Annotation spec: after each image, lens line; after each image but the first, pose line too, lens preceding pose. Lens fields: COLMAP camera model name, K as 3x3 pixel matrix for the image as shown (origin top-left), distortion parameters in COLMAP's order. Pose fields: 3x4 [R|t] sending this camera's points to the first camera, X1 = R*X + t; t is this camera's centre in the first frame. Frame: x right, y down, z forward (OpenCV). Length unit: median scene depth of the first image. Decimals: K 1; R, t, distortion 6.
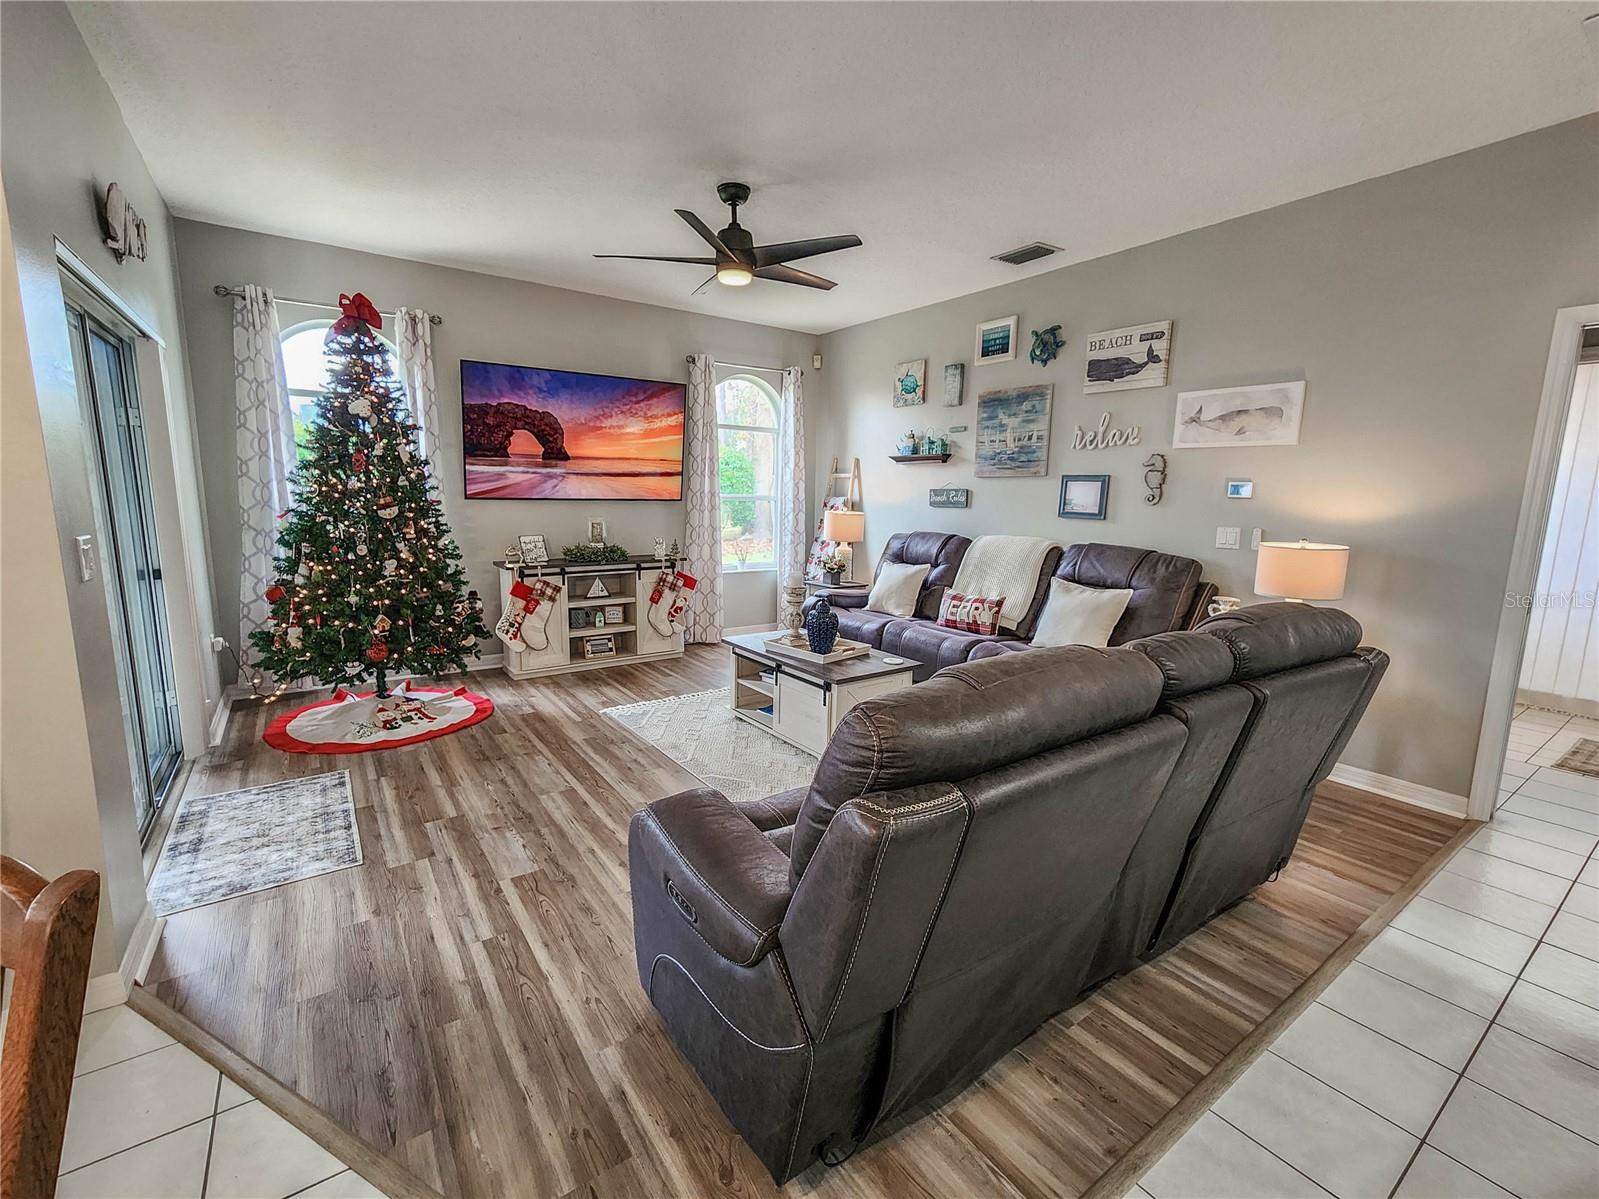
lens RADIAL K [[691.3, 0, 800.3], [0, 691.3, 595.3], [0, 0, 1]] dist [0.002790, 0.000932]
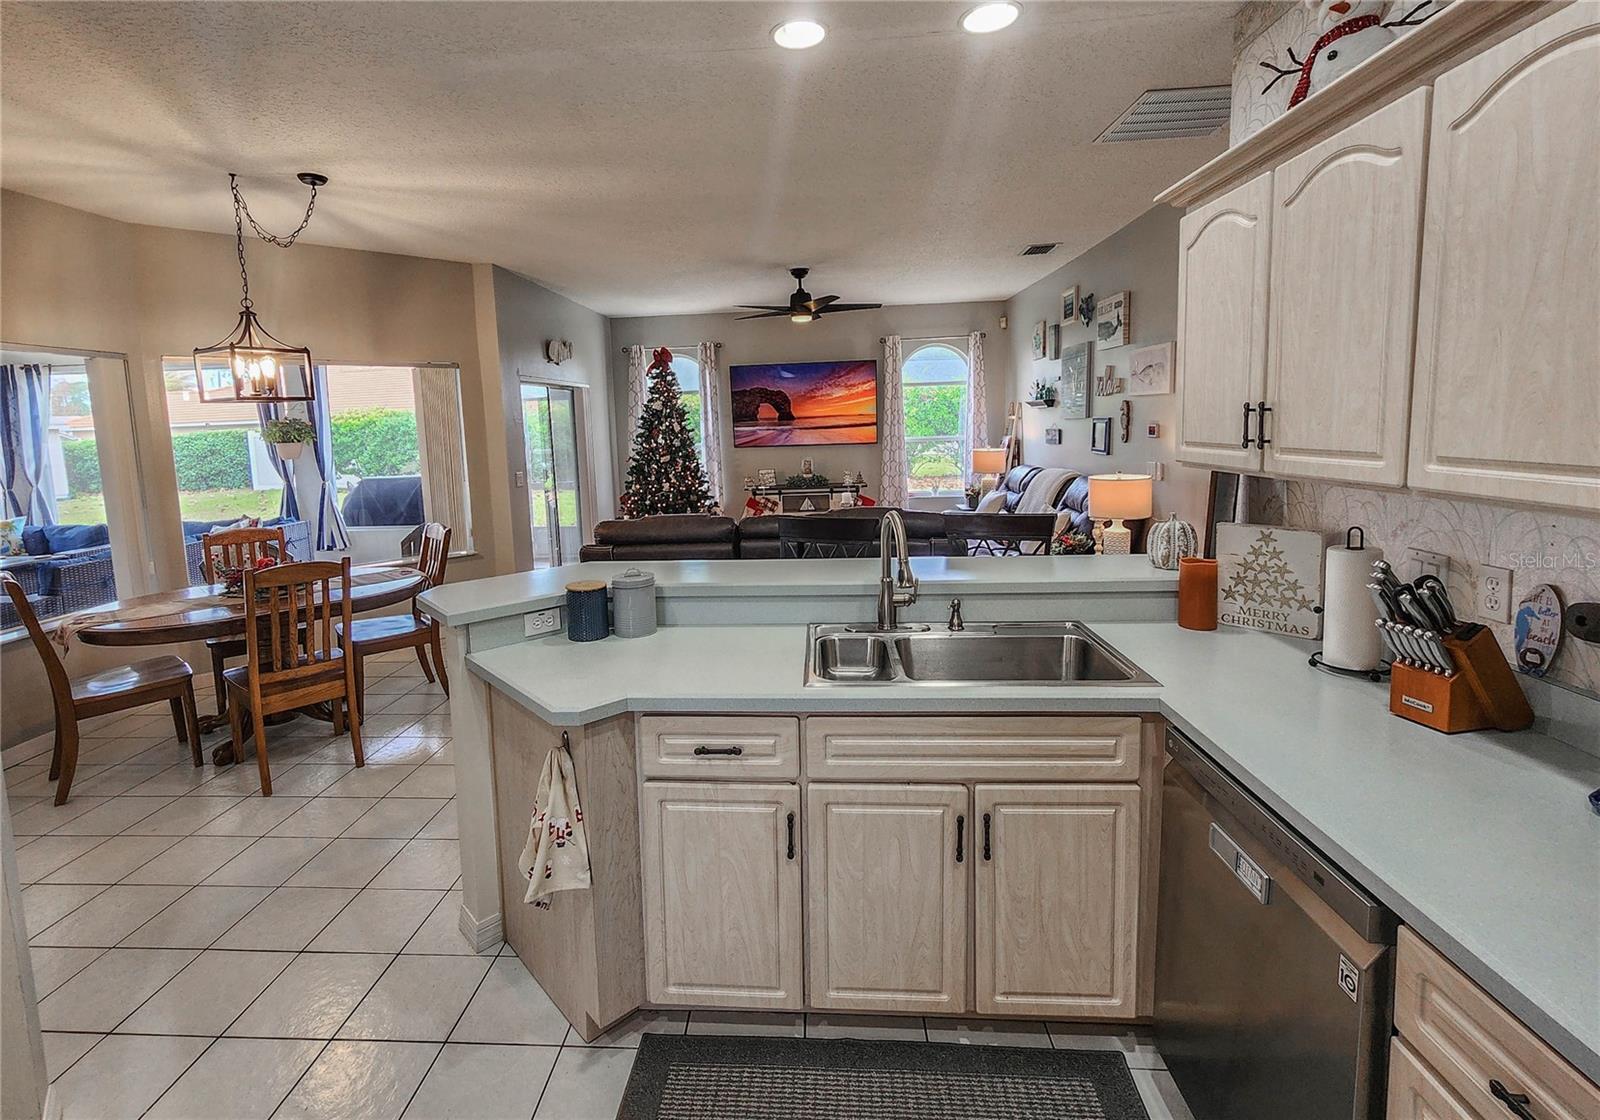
lens RADIAL K [[738.5, 0, 765.5], [0, 738.5, 500.4], [0, 0, 1]] dist [0.004695, 0.000543]
pose [[0.768802, 0.023523, -0.639055, 0.723097], [-0.048715, 0.998574, -0.021849, 0.022145], [0.637629, 0.047929, 0.768851, -0.310494]]
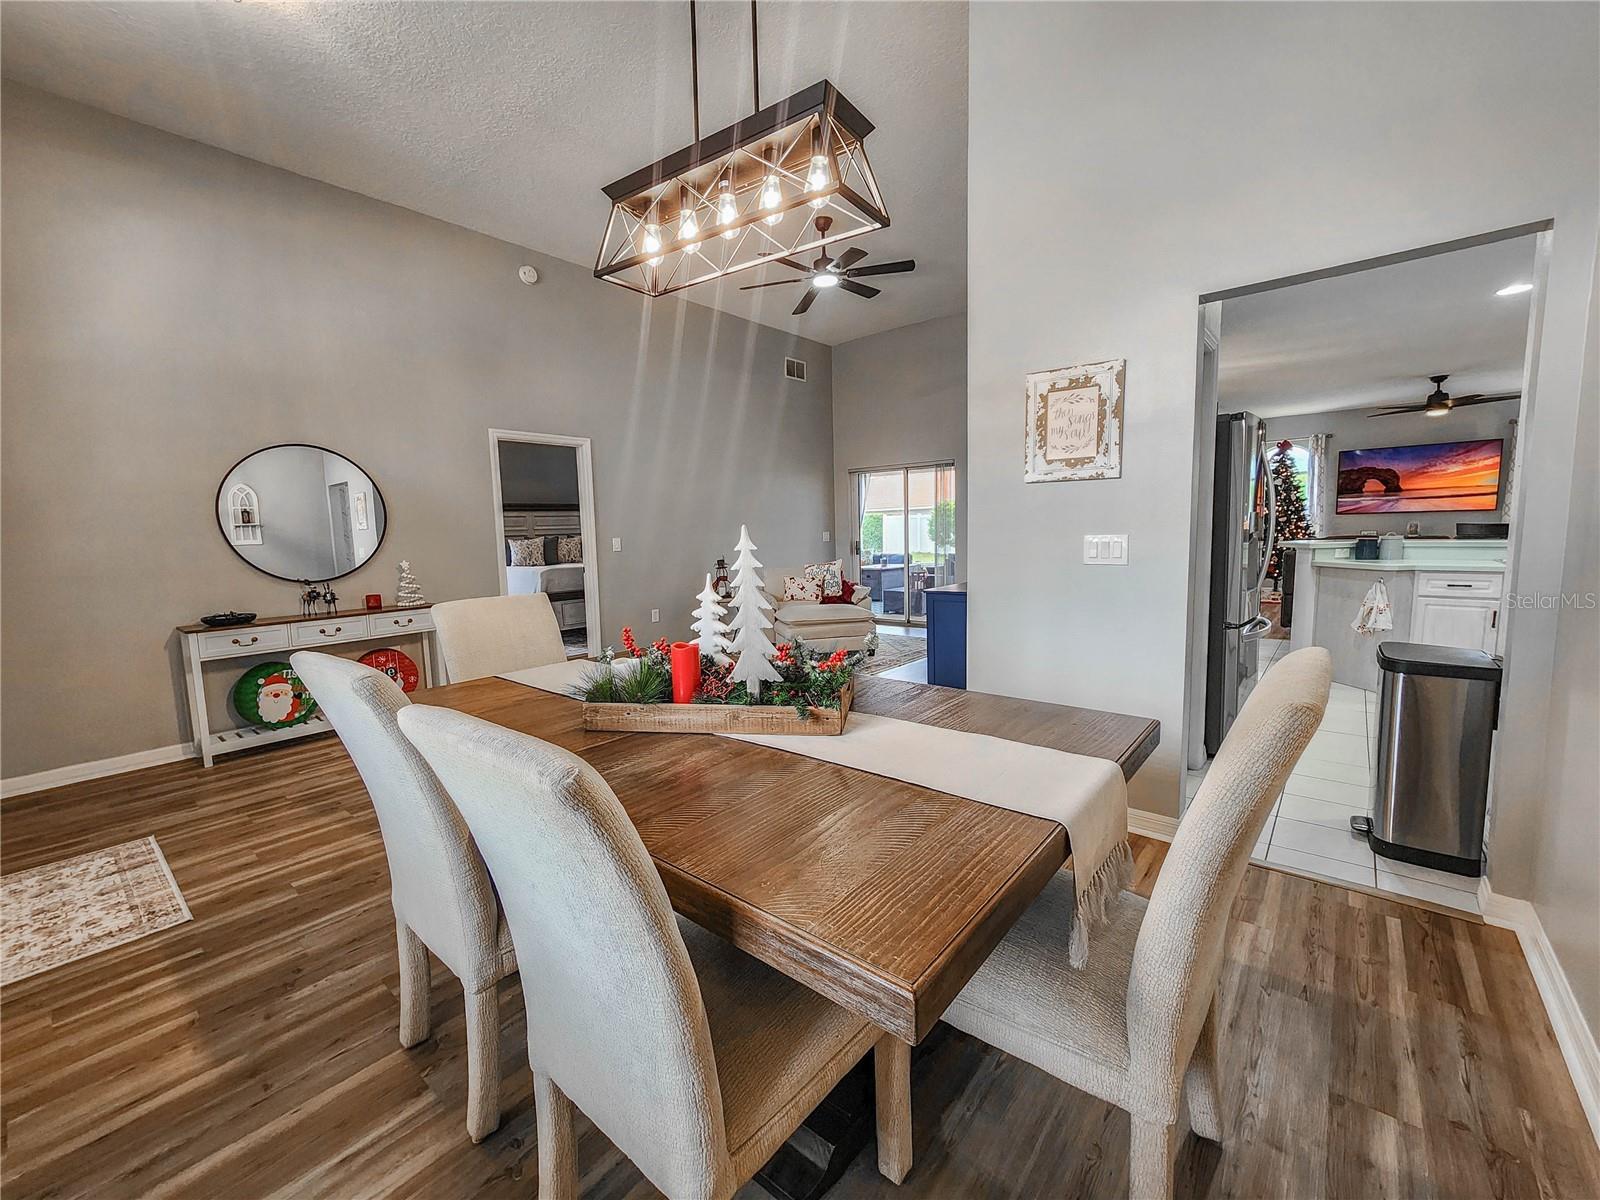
lens RADIAL K [[651.0, 0, 800.5], [0, 651.0, 596.4], [0, 0, 1]] dist [0.007096, 0.000495]
pose [[0.250536, 0.076003, -0.965119, 1.114286], [-0.115294, 0.992161, 0.048203, 0.214542], [0.961218, 0.099196, 0.257334, -1.132601]]
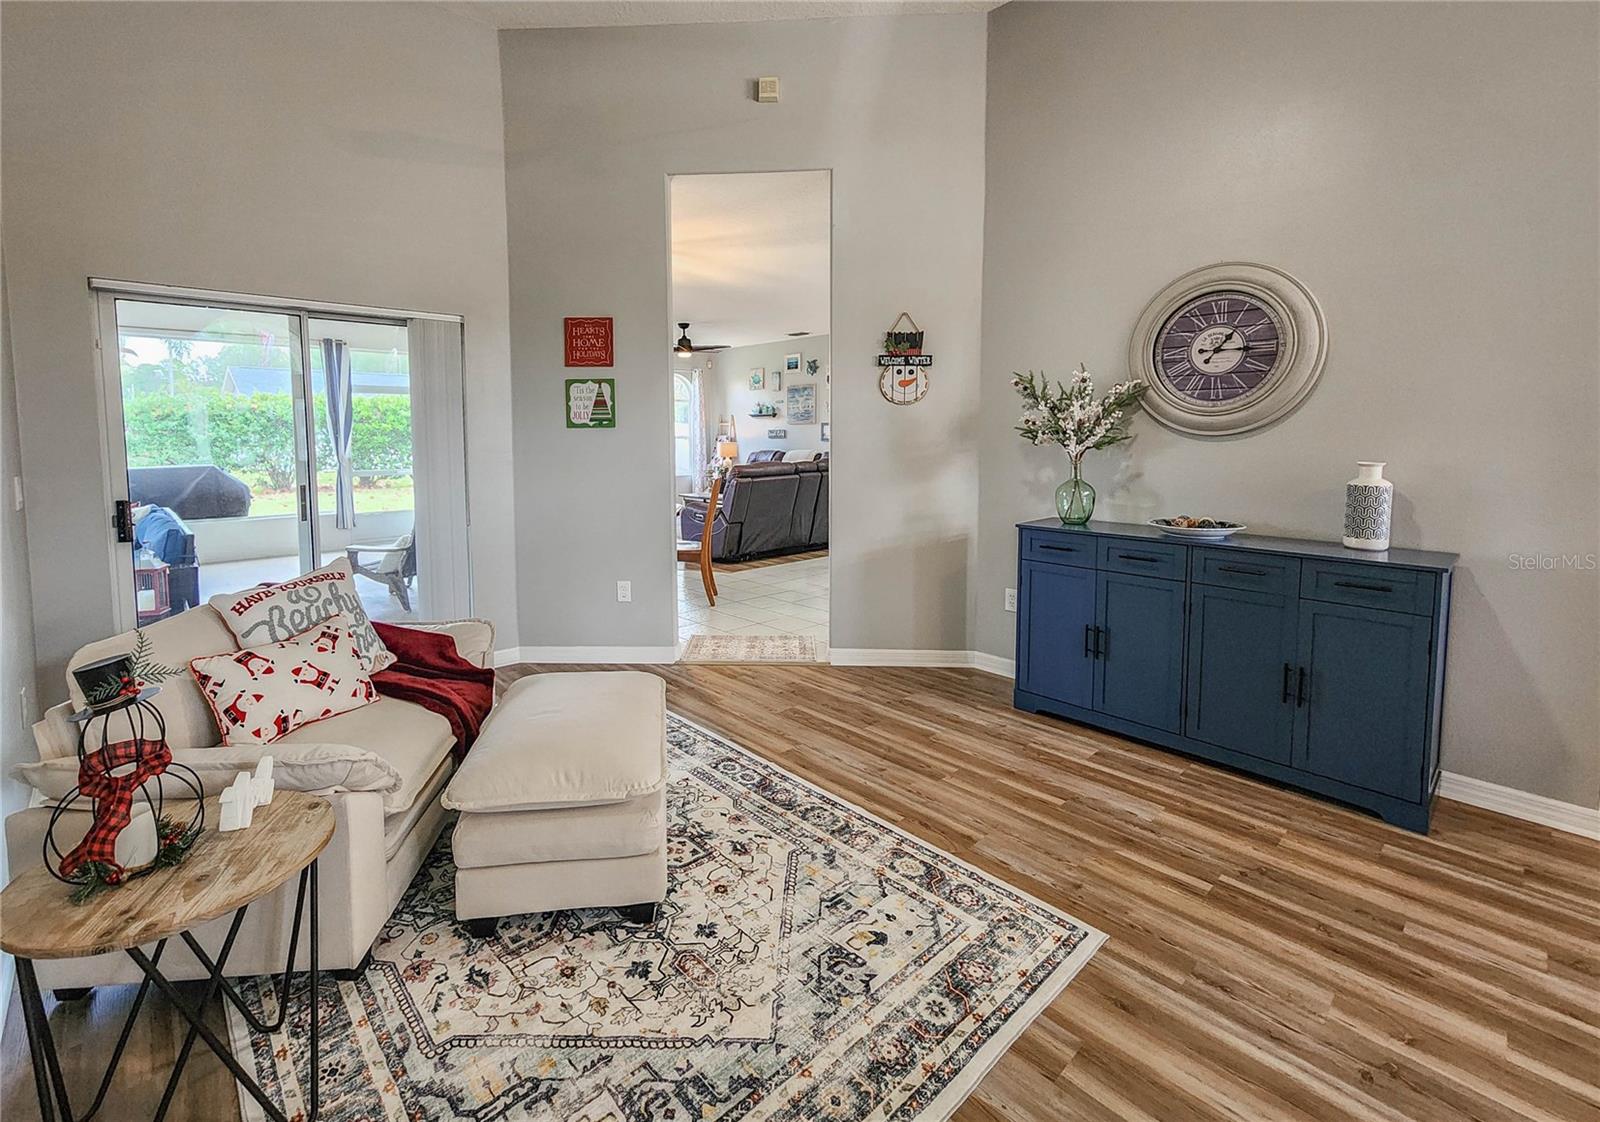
lens RADIAL K [[709.1, 0, 754.1], [0, 709.1, 482.3], [0, 0, 1]] dist [0.007568, -0.000036]
pose [[0.993789, -0.032130, 0.106543, -0.096947], [0.040504, 0.996178, -0.077390, 0.187514], [-0.103649, 0.081225, 0.991292, -1.239317]]
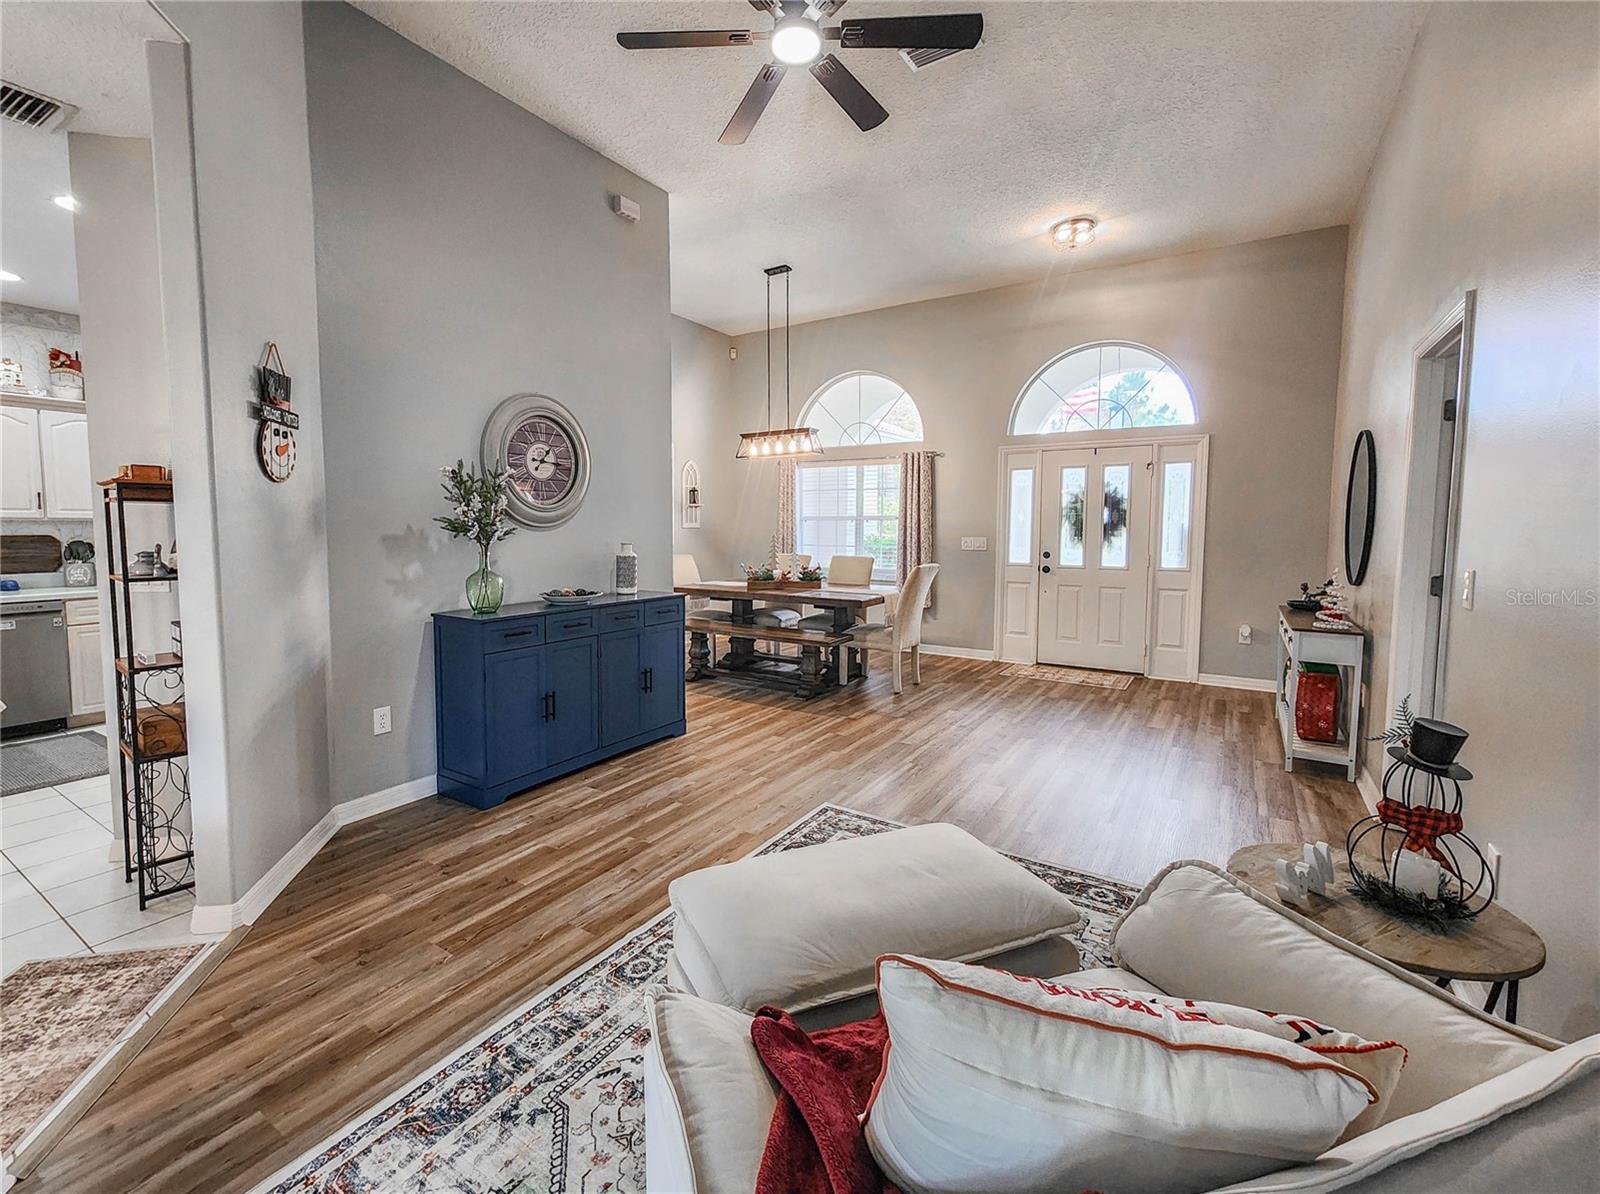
lens RADIAL K [[703.1, 0, 764.1], [0, 703.1, 572.3], [0, 0, 1]] dist [0.003637, 0.000154]
pose [[-0.354228, -0.085830, 0.931212, -0.486382], [0.133984, 0.980848, 0.141372, 0.080442], [-0.925511, 0.174846, -0.335944, -0.586694]]
